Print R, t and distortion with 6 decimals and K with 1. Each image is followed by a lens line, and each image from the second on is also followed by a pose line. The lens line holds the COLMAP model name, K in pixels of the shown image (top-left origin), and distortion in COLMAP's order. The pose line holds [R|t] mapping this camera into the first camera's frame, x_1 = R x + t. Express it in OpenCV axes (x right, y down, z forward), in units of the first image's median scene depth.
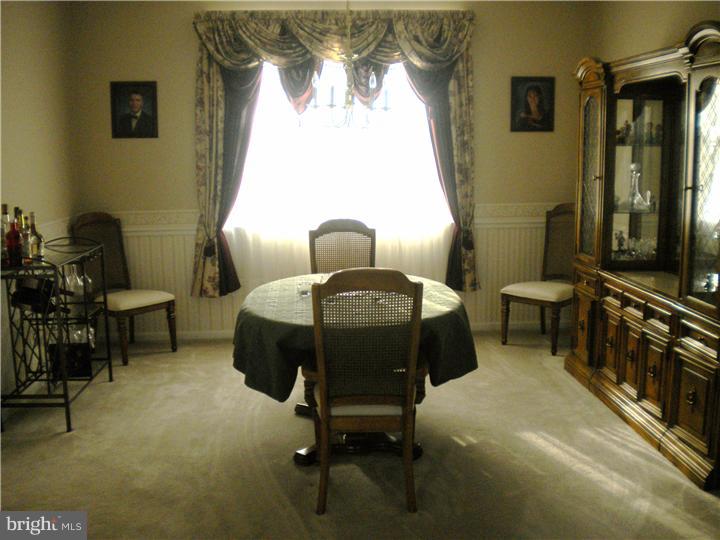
lens RADIAL K [[772.9, 0, 358.6], [0, 772.9, 260.2], [0, 0, 1]] dist [-0.009273, -0.282445]
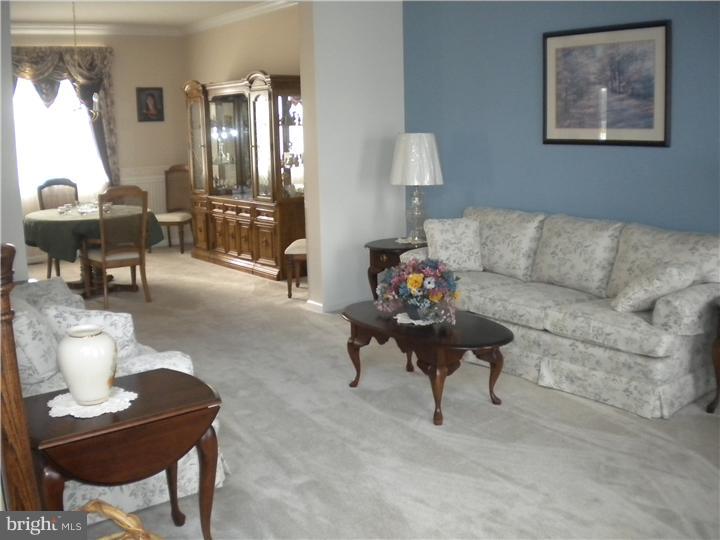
lens RADIAL K [[772.9, 0, 358.6], [0, 772.9, 260.2], [0, 0, 1]] dist [-0.009273, -0.282445]
pose [[0.837149, -0.107690, 0.536269, -0.374590], [0.099758, 0.994043, 0.043888, 0.114457], [-0.537800, 0.016756, 0.842906, -0.713125]]
